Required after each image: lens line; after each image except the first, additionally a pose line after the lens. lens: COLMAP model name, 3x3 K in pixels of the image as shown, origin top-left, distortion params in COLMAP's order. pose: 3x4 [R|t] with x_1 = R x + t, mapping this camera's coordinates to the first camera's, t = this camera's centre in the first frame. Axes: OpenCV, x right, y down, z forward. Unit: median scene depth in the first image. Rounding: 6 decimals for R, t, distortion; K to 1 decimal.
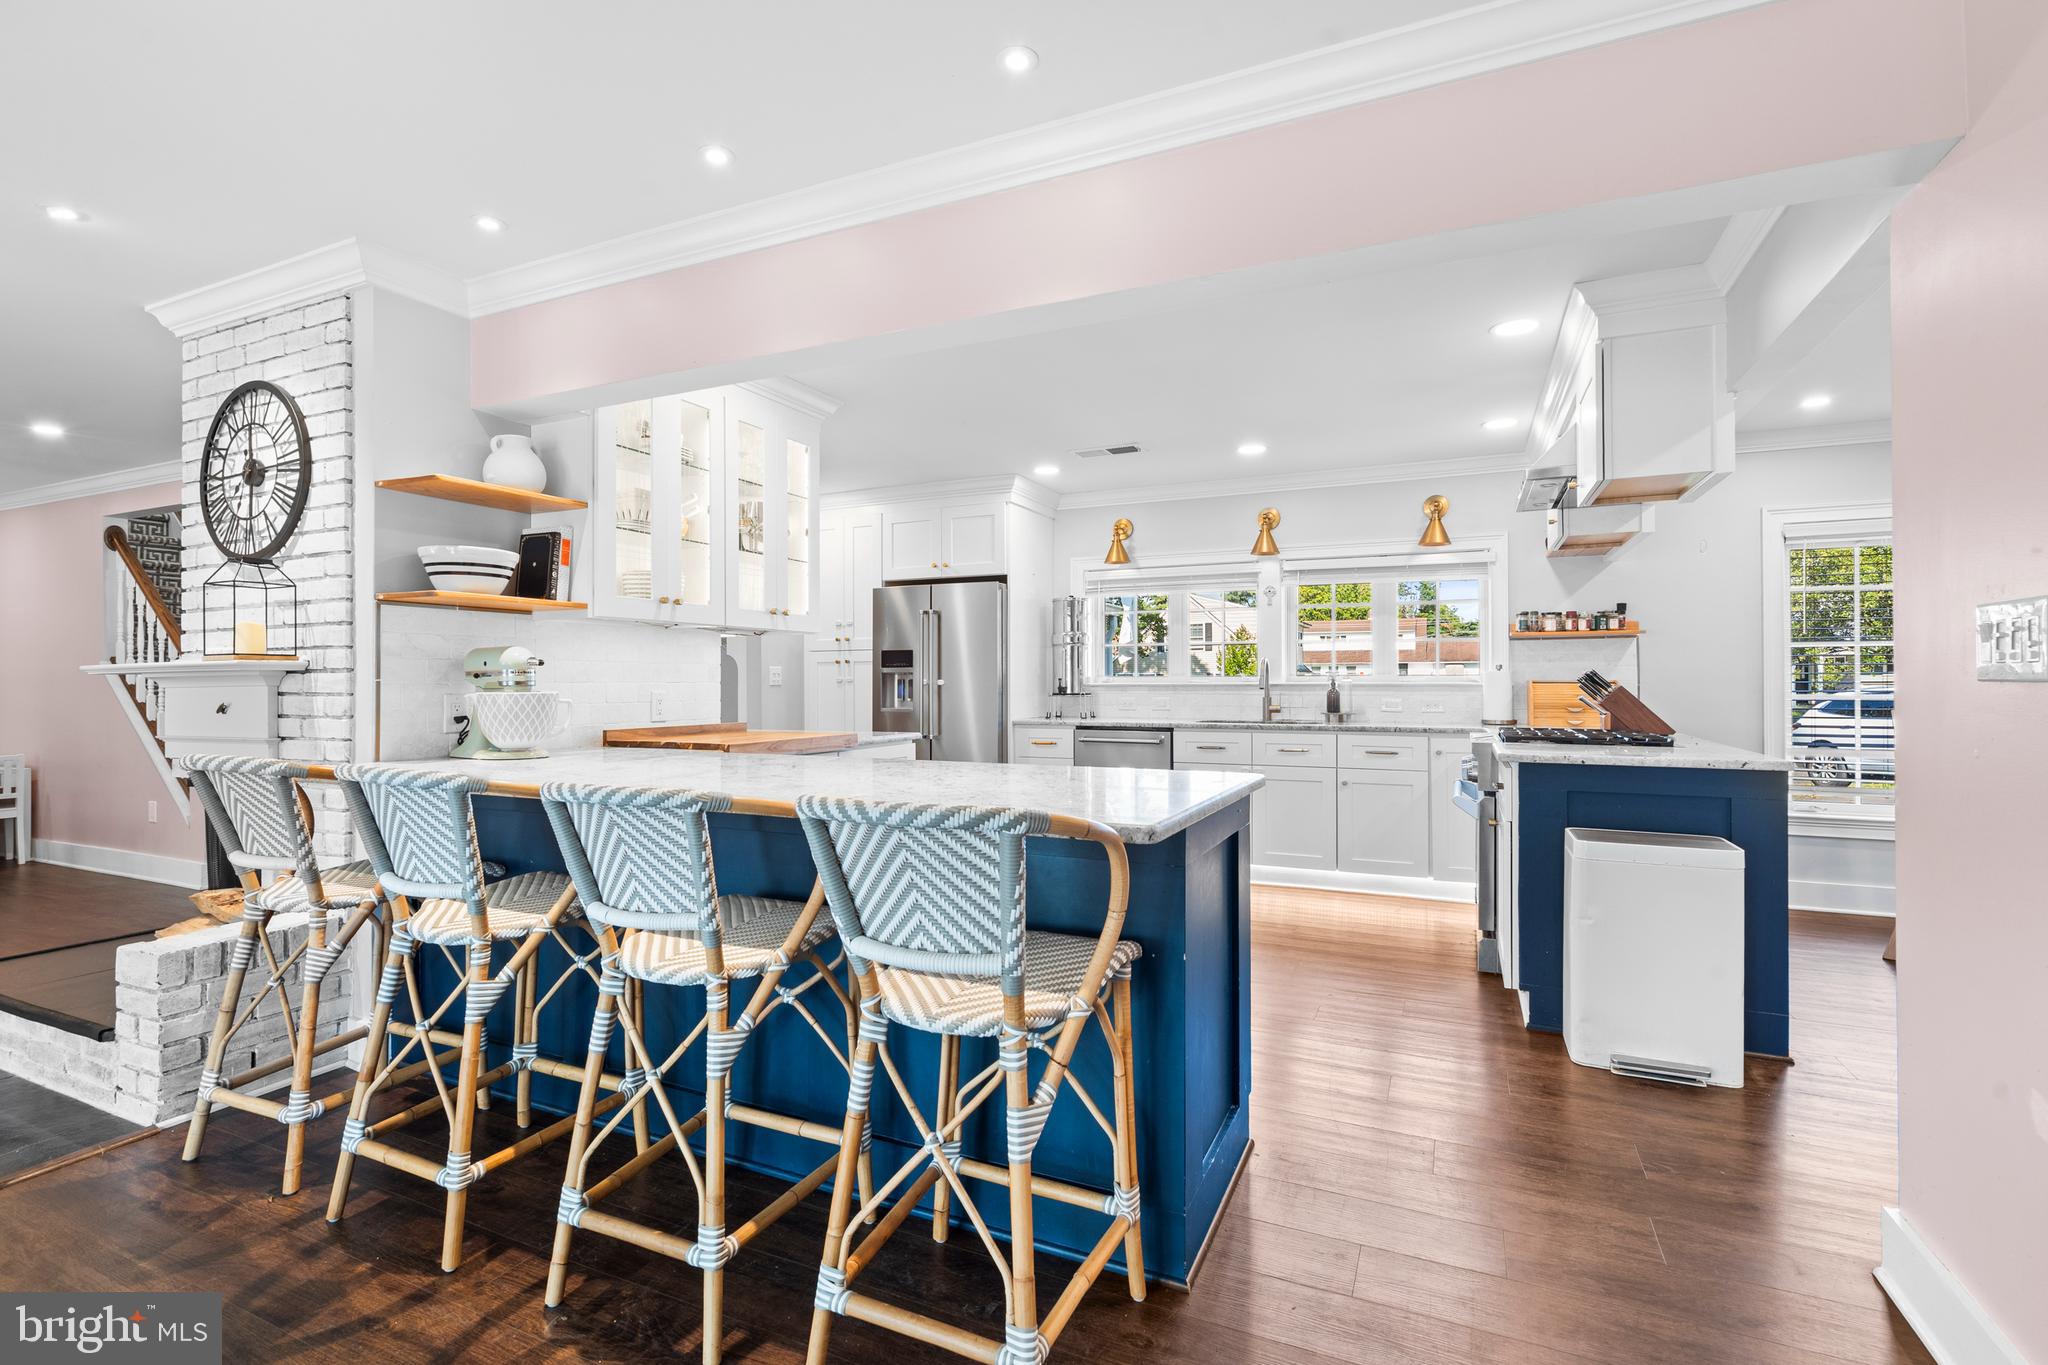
lens RADIAL K [[932.2, 0, 1019.0], [0, 932.2, 675.1], [0, 0, 1]] dist [-0.003883, -0.000018]
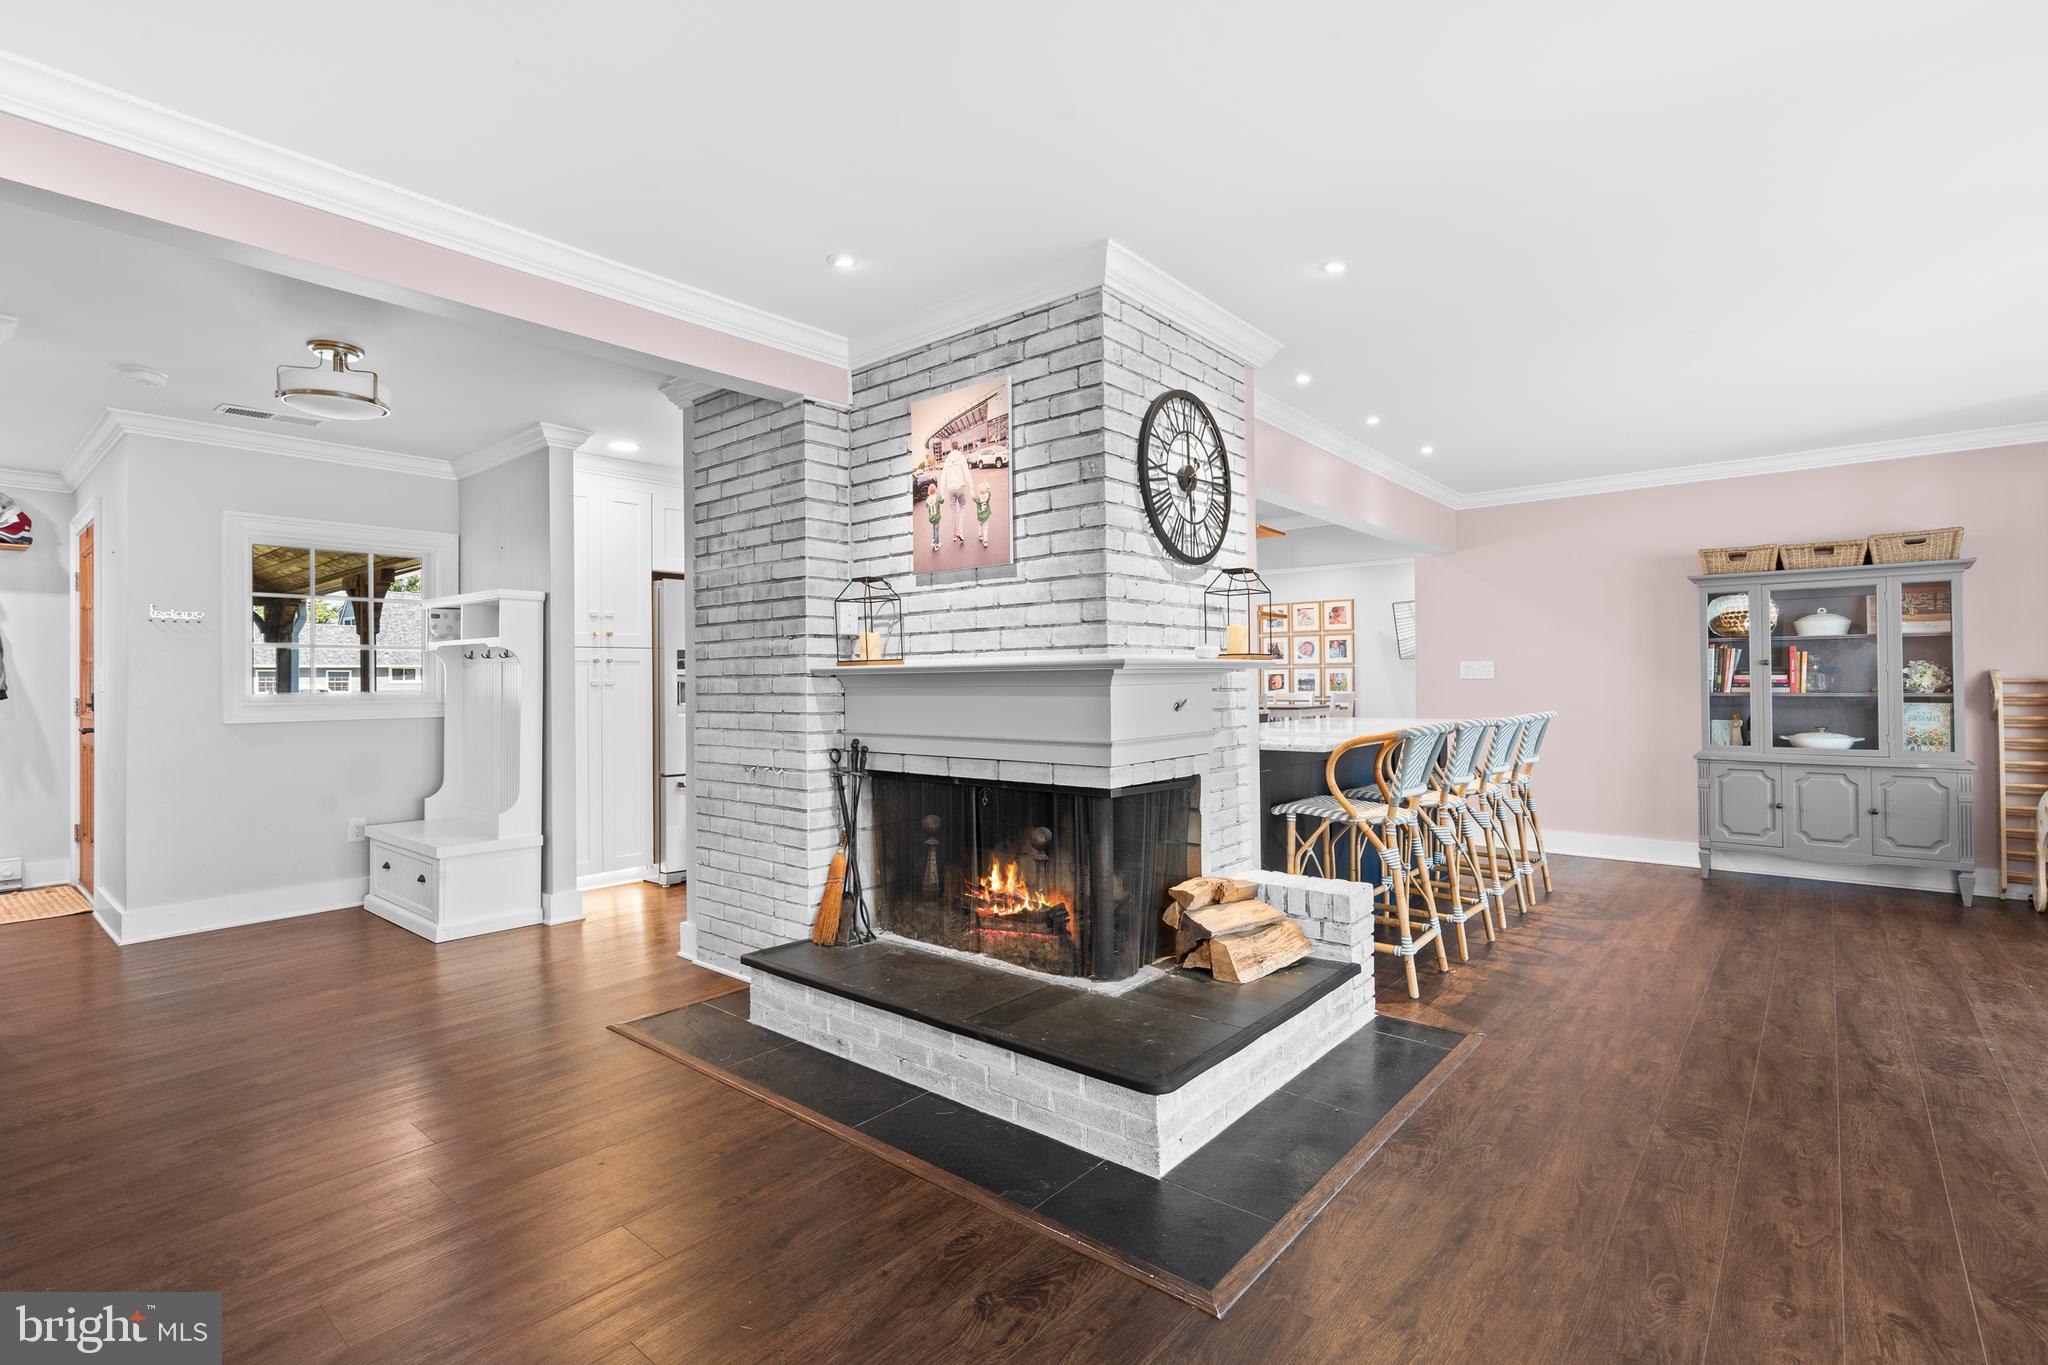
lens RADIAL K [[932.2, 0, 1007.4], [0, 932.2, 675.0], [0, 0, 1]] dist [-0.003883, -0.000018]
pose [[0.282557, 0.008674, 0.959211, -1.353013], [0.000582, 0.999957, -0.009214, 0.008873], [-0.959250, 0.003162, 0.282540, 0.646015]]
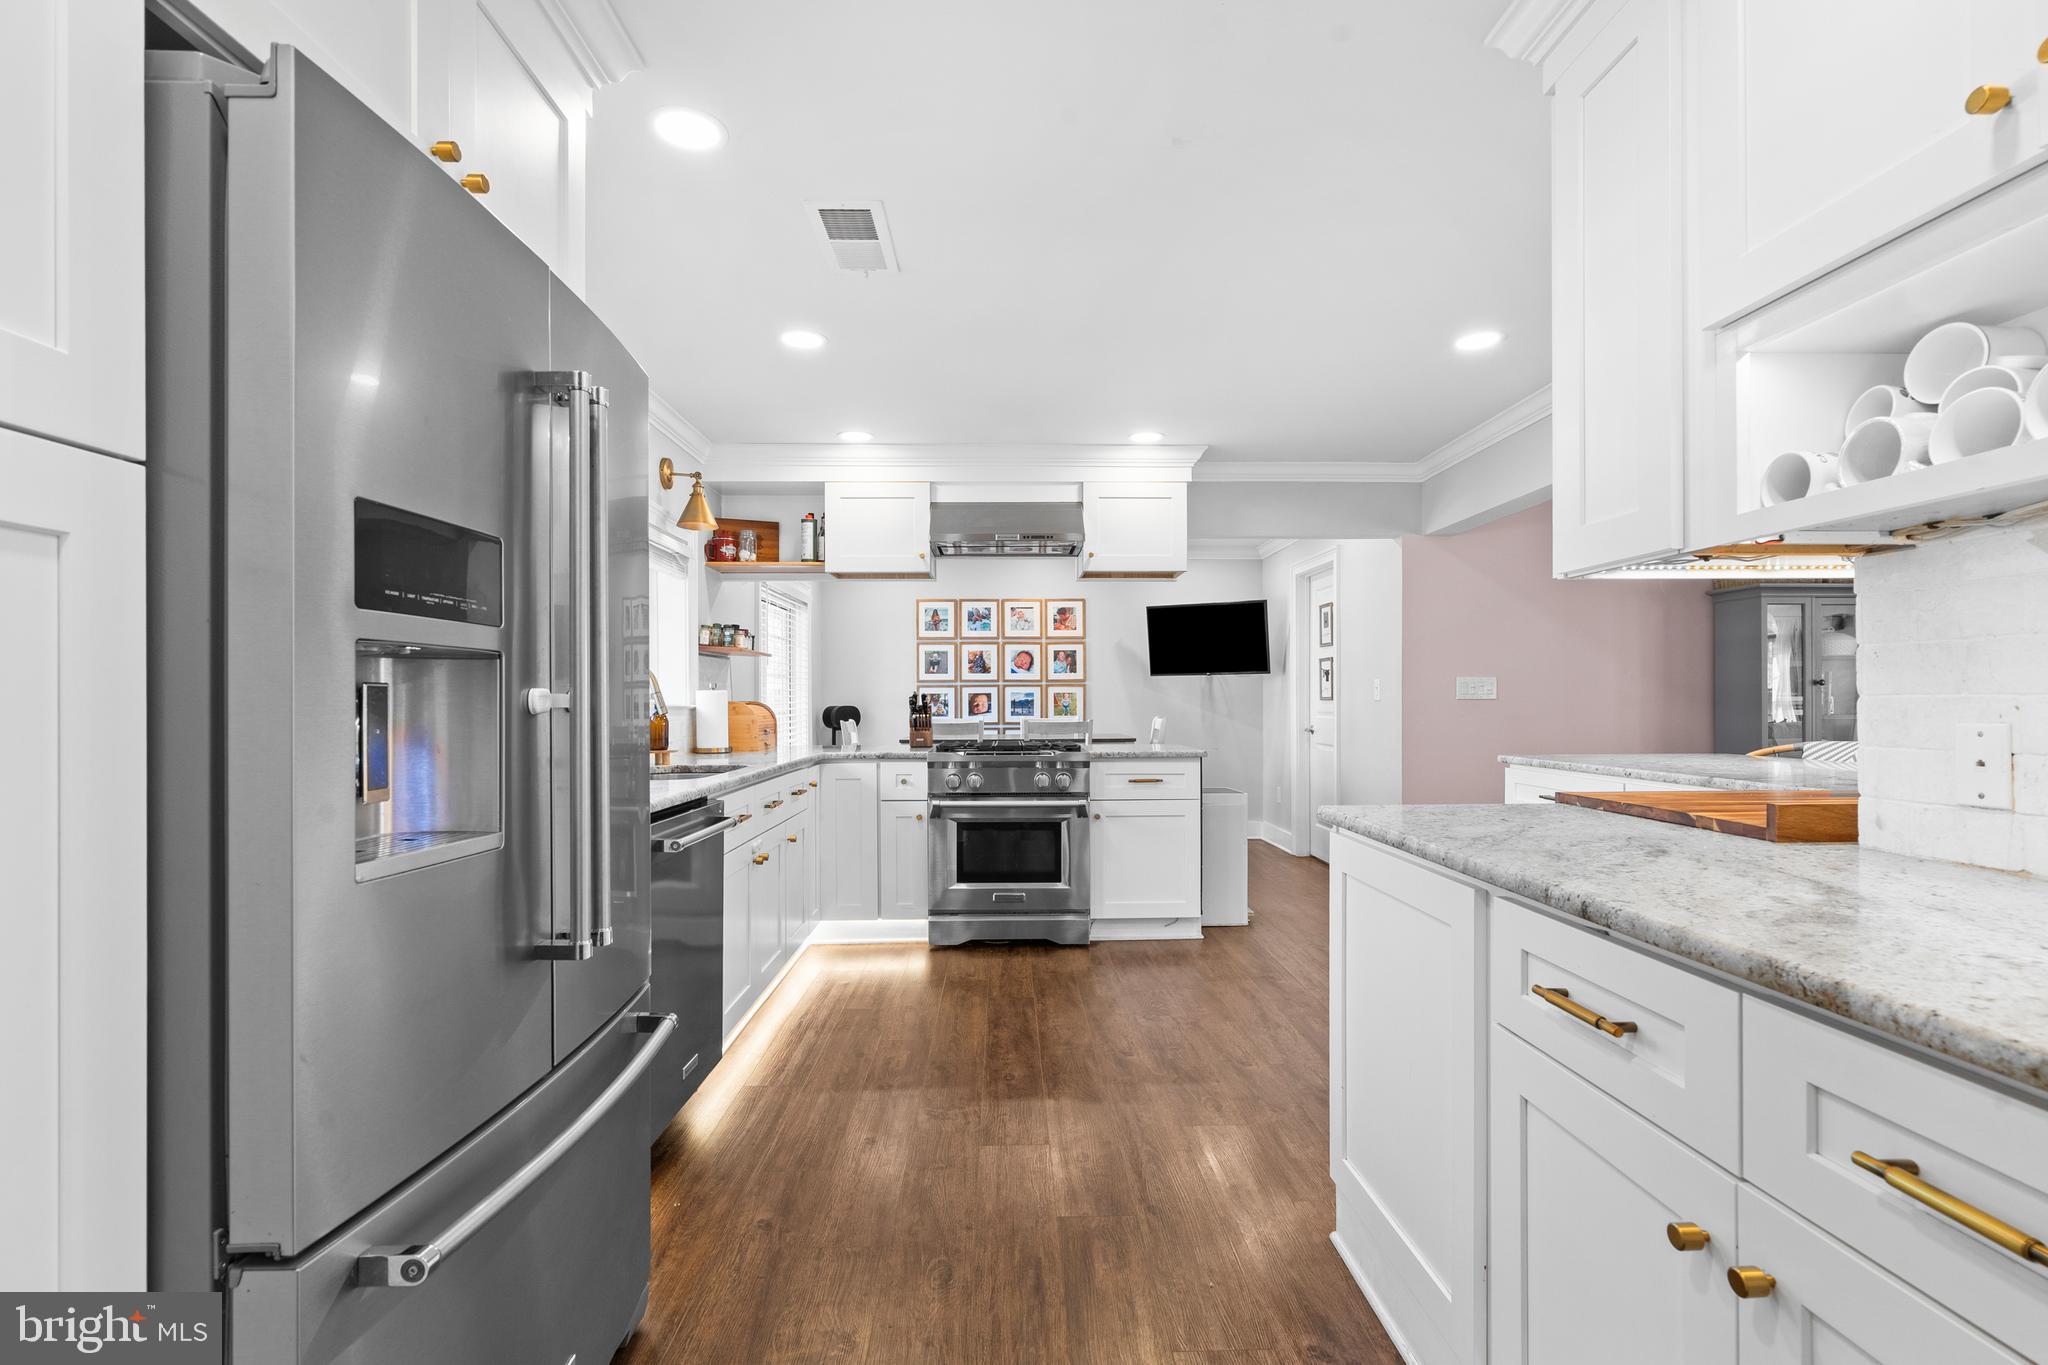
lens RADIAL K [[932.2, 0, 1018.8], [0, 932.2, 692.4], [0, 0, 1]] dist [-0.003883, -0.000018]
pose [[-0.429766, 0.008650, 0.902899, -0.475701], [-0.002661, 0.999938, -0.010846, 0.002190], [-0.902936, -0.007064, -0.429716, 1.386274]]
